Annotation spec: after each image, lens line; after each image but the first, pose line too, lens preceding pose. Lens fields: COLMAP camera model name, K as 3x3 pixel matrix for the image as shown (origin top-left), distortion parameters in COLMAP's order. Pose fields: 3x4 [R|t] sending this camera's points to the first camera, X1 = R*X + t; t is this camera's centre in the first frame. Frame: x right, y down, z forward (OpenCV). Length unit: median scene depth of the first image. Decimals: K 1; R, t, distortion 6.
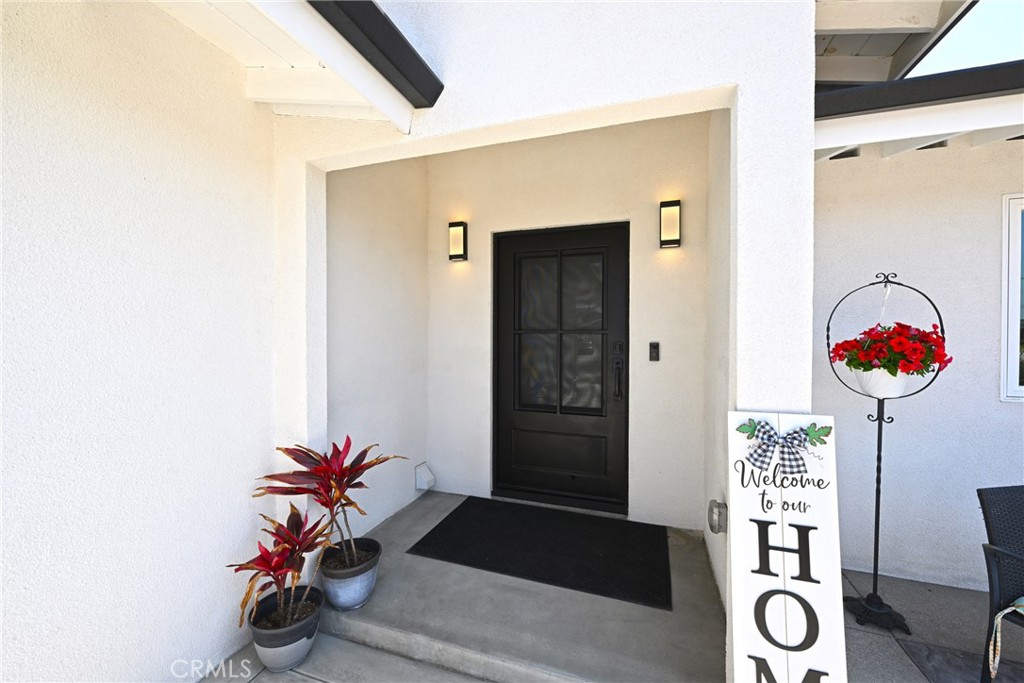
lens RADIAL K [[403.4, 0, 509.4], [0, 403.4, 342.1], [0, 0, 1]] dist [-0.001821, 0.000791]
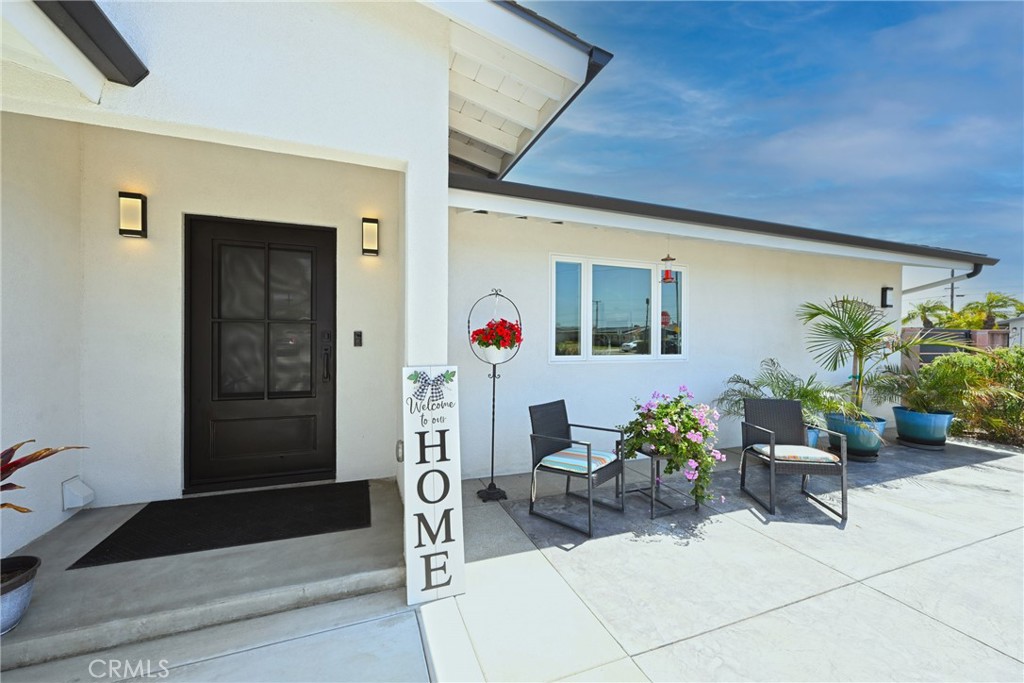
lens RADIAL K [[403.4, 0, 508.9], [0, 403.4, 341.4], [0, 0, 1]] dist [-0.001821, 0.000791]
pose [[0.768132, -0.001810, 0.640288, -0.093924], [0.004626, 0.999986, -0.002723, 0.048951], [-0.640274, 0.005054, 0.768130, -0.303794]]
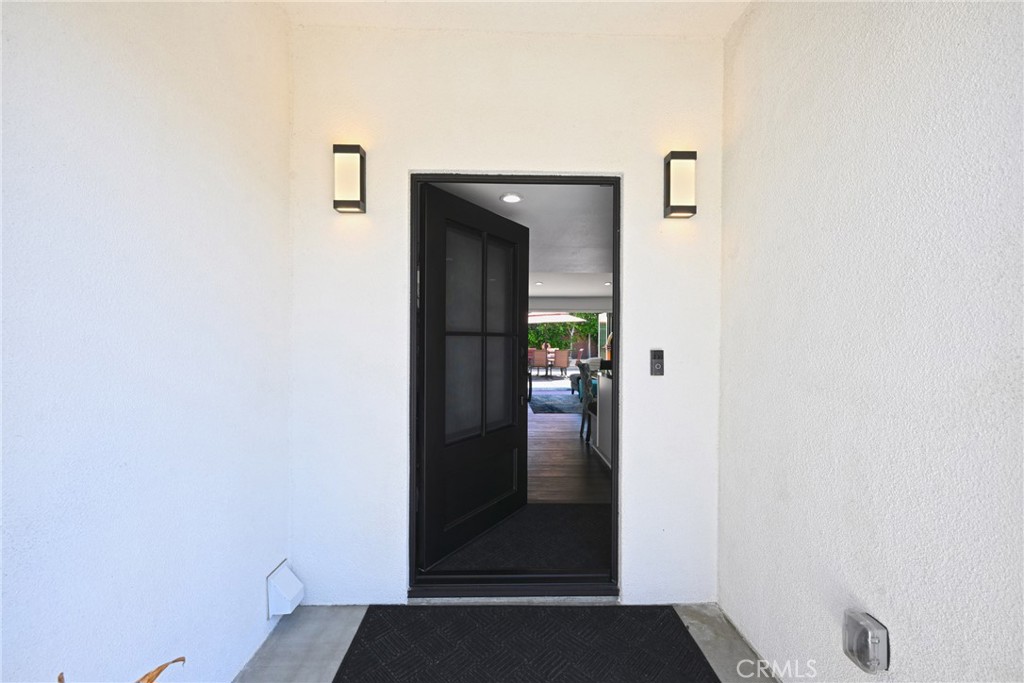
lens RADIAL K [[403.4, 0, 506.7], [0, 403.4, 342.9], [0, 0, 1]] dist [-0.001821, 0.000791]
pose [[0.935602, -0.001184, 0.353055, -0.185876], [0.001471, 0.999999, -0.000546, -0.014452], [-0.353054, 0.001030, 0.935602, 0.566539]]
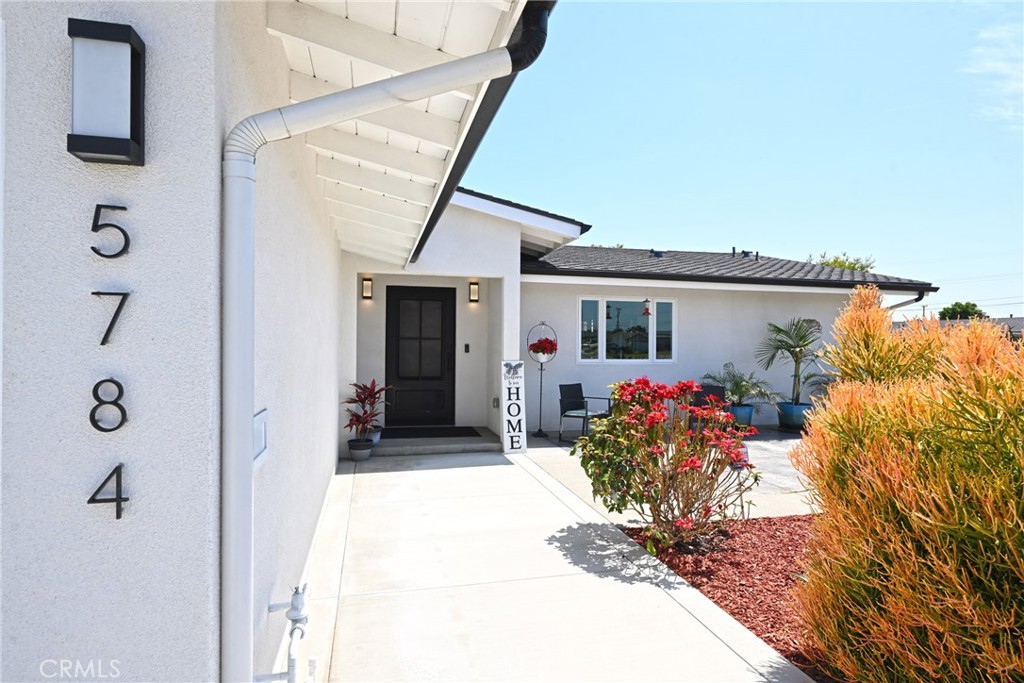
lens RADIAL K [[559.0, 0, 514.2], [0, 559.0, 342.7], [0, 0, 1]] dist [0.003716, 0.000147]
pose [[0.835995, 0.007213, 0.548690, -1.464000], [-0.000139, 0.999916, -0.012933, 0.042077], [-0.548738, 0.010735, 0.835926, -2.258897]]
